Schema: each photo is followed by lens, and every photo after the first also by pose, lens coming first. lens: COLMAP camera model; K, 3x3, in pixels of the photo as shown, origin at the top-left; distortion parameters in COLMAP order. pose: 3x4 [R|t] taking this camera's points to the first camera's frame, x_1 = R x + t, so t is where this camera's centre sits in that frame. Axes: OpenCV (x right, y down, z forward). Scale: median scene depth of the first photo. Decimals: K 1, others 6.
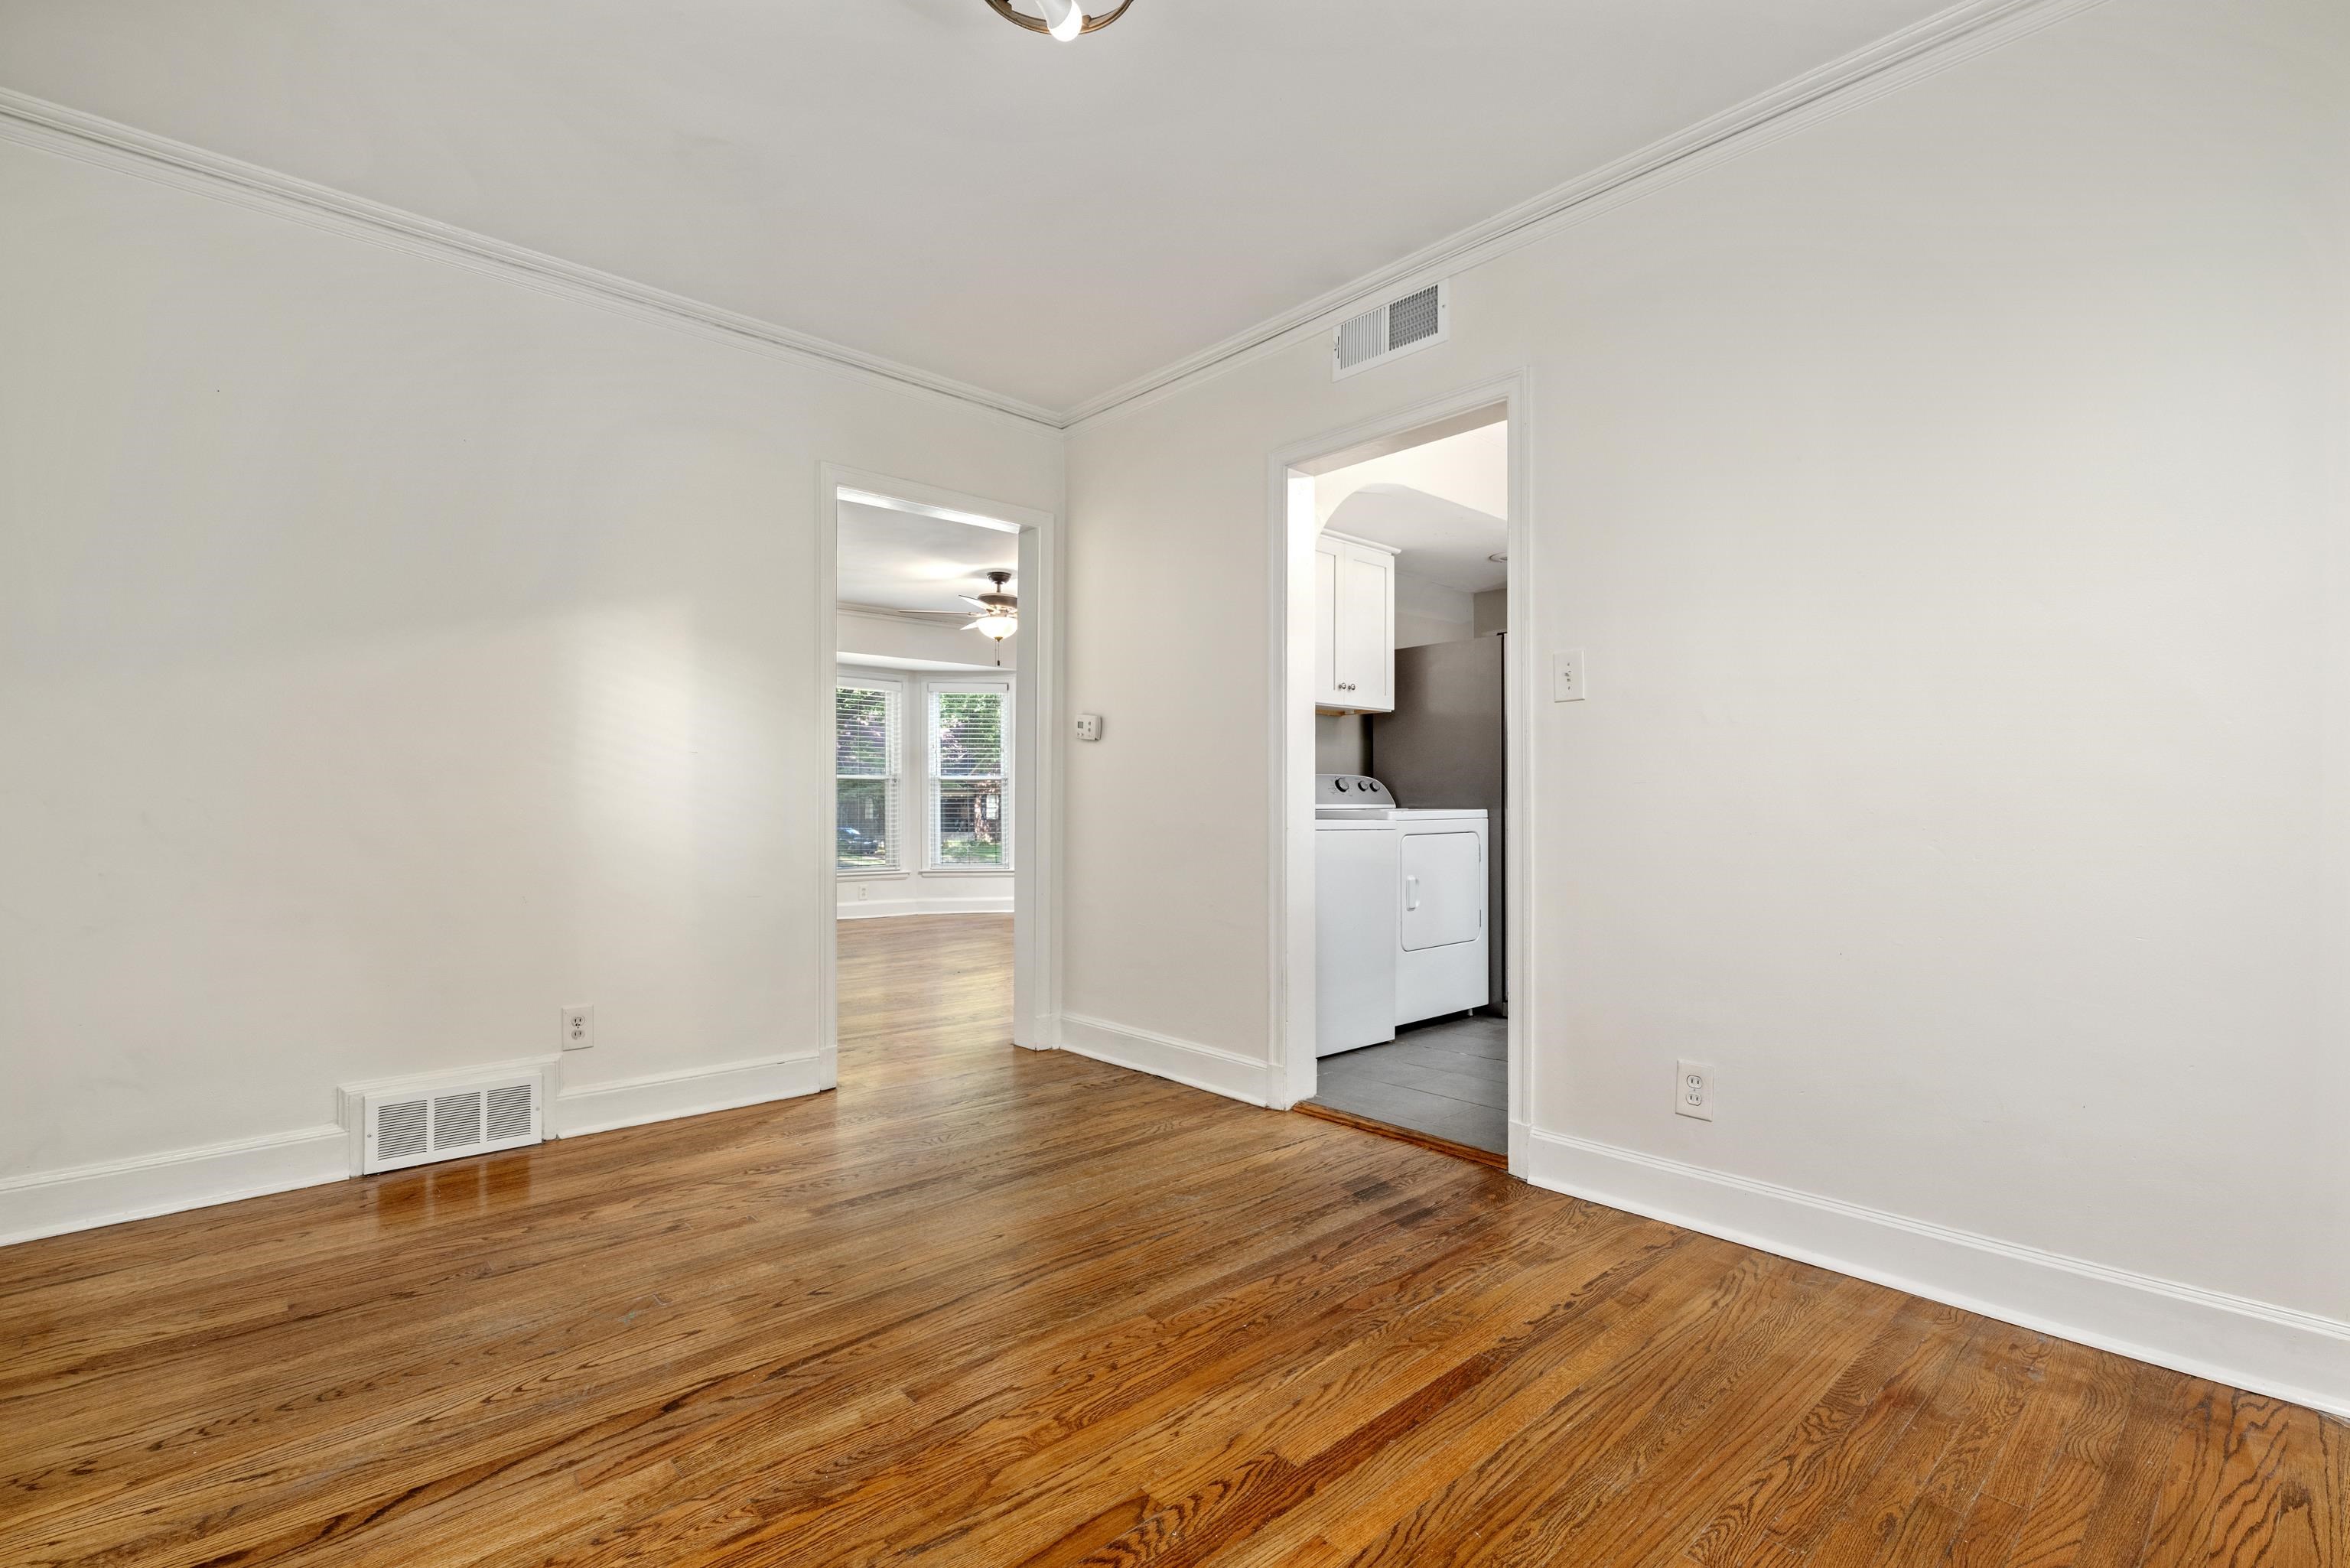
lens RADIAL K [[1064.2, 0, 1173.7], [0, 1064.2, 791.4], [0, 0, 1]] dist [-0.002168, -0.000003]
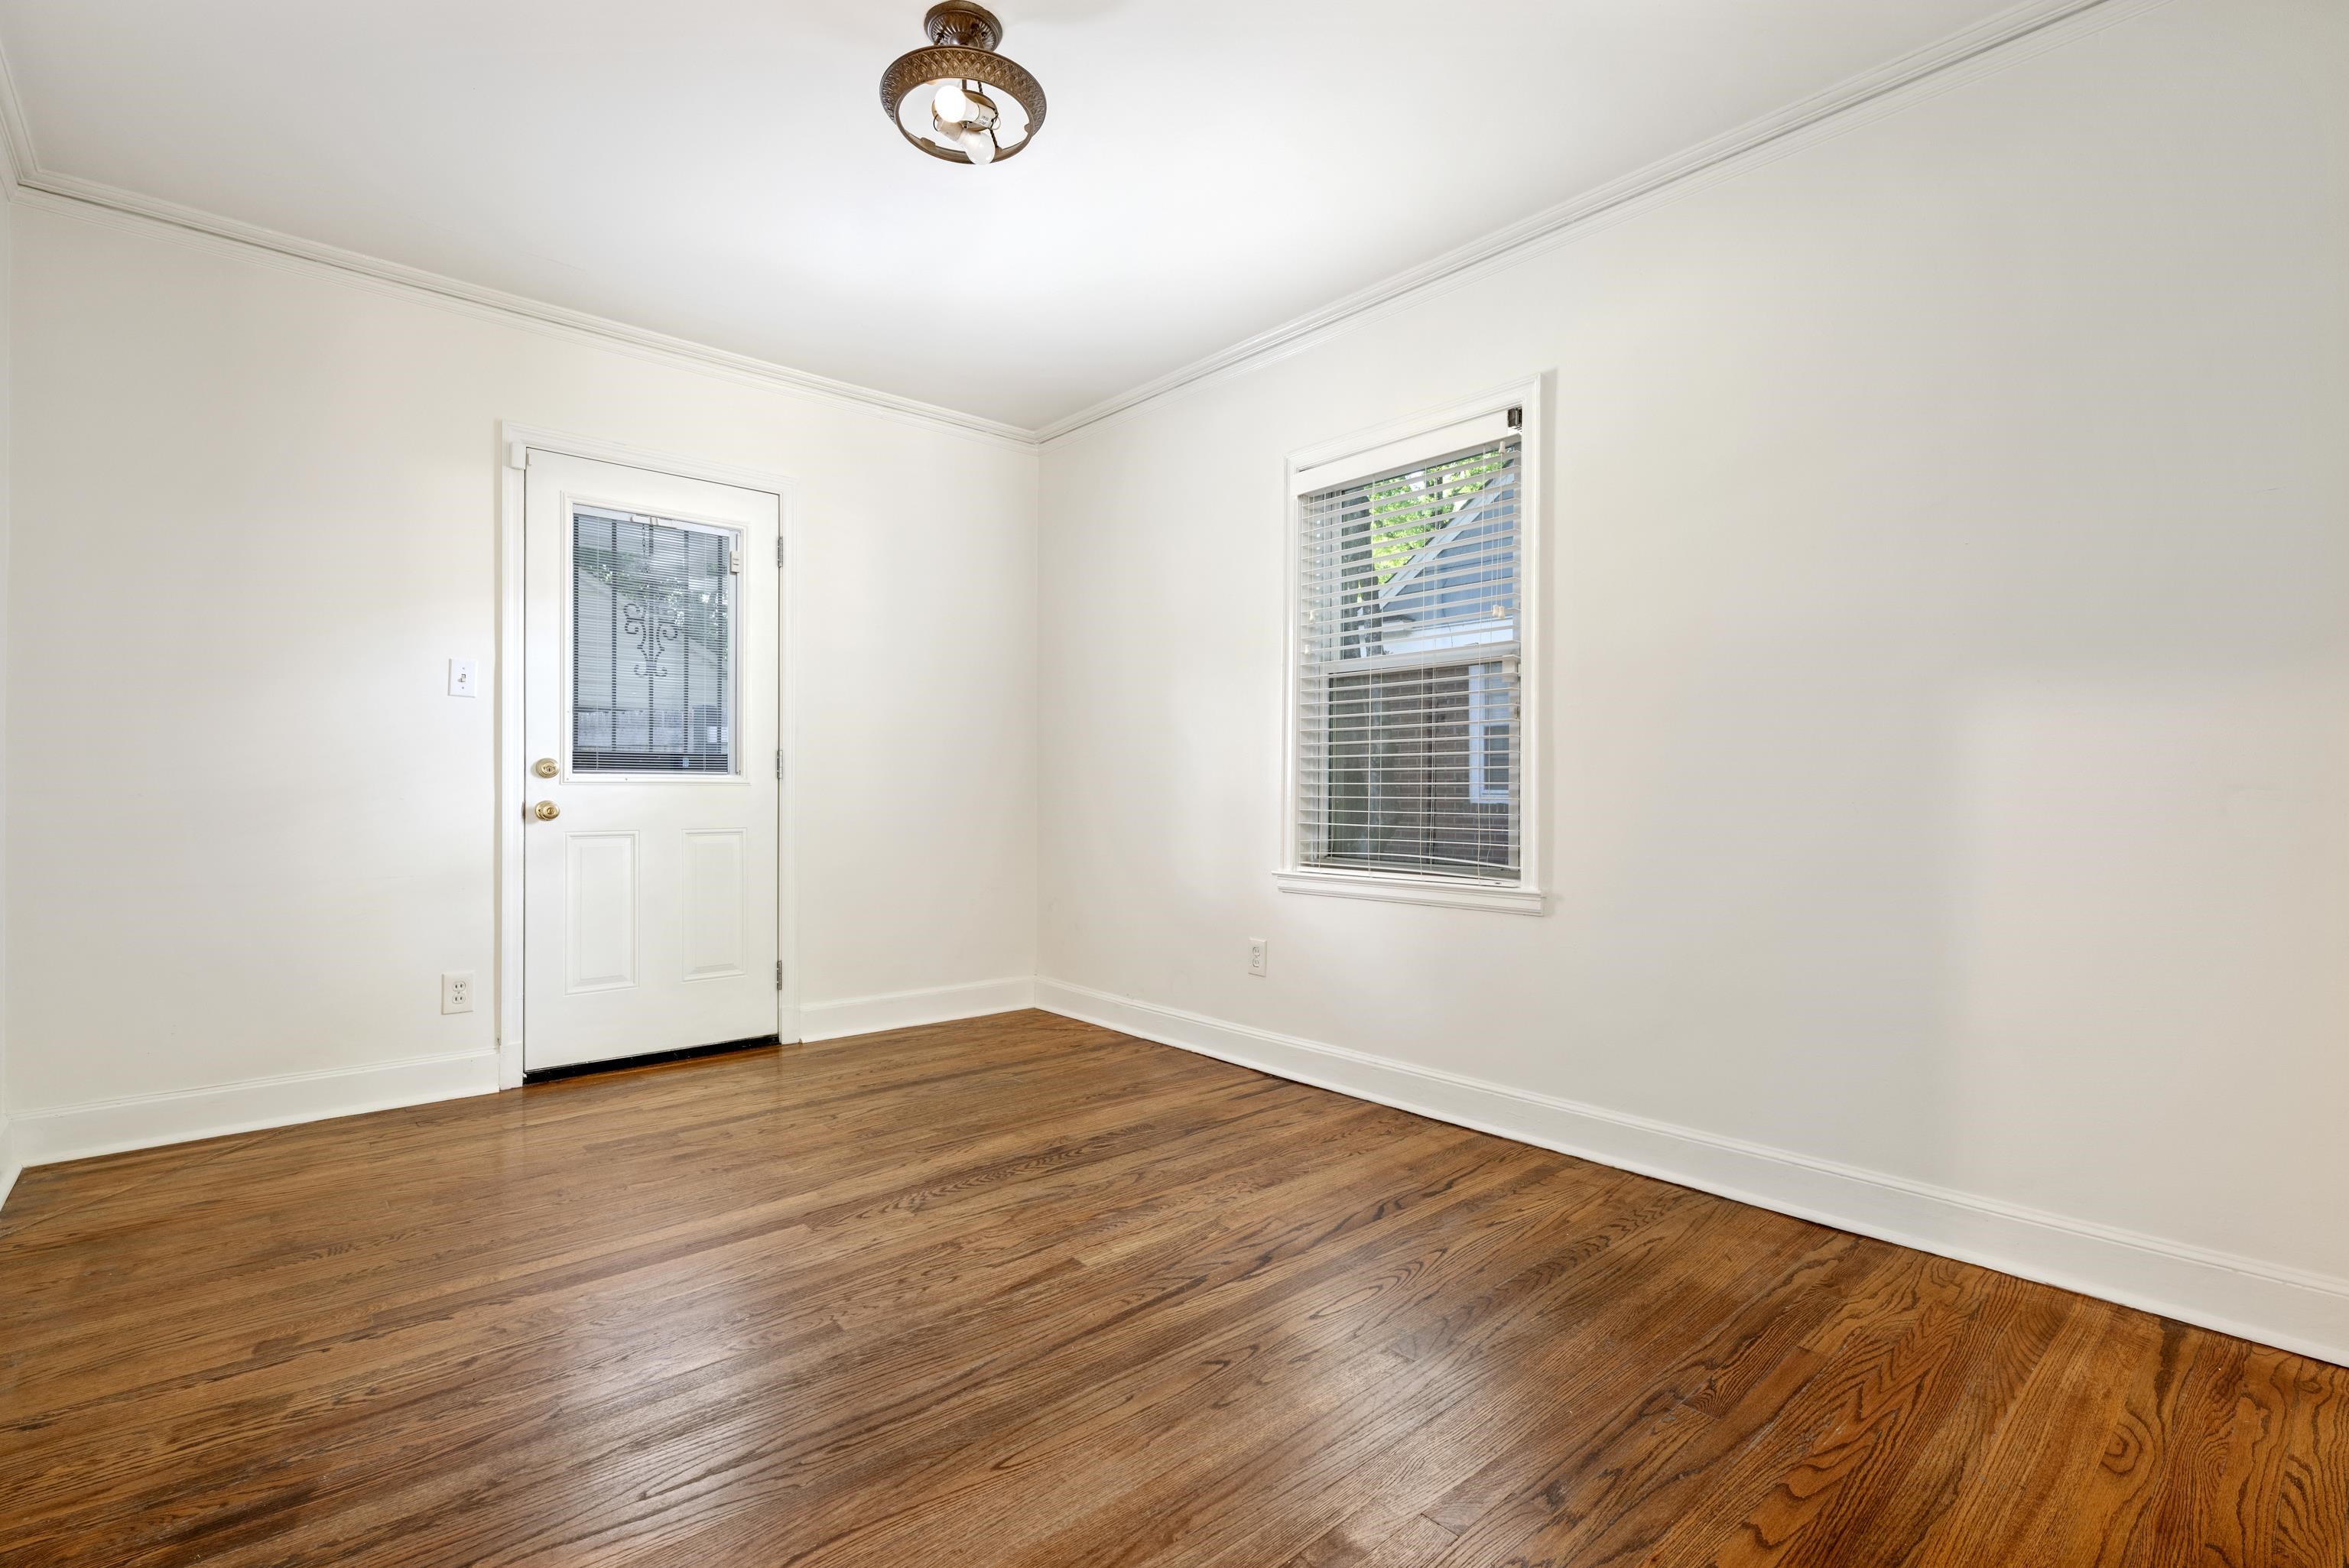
lens RADIAL K [[1063.7, 0, 1175.9], [0, 1063.7, 787.6], [0, 0, 1]] dist [-0.002168, -0.000003]
pose [[-0.999907, -0.005111, 0.012665, -0.368488], [-0.005265, 0.999913, -0.012122, 0.037331], [-0.012602, -0.012187, -0.999846, 2.193534]]
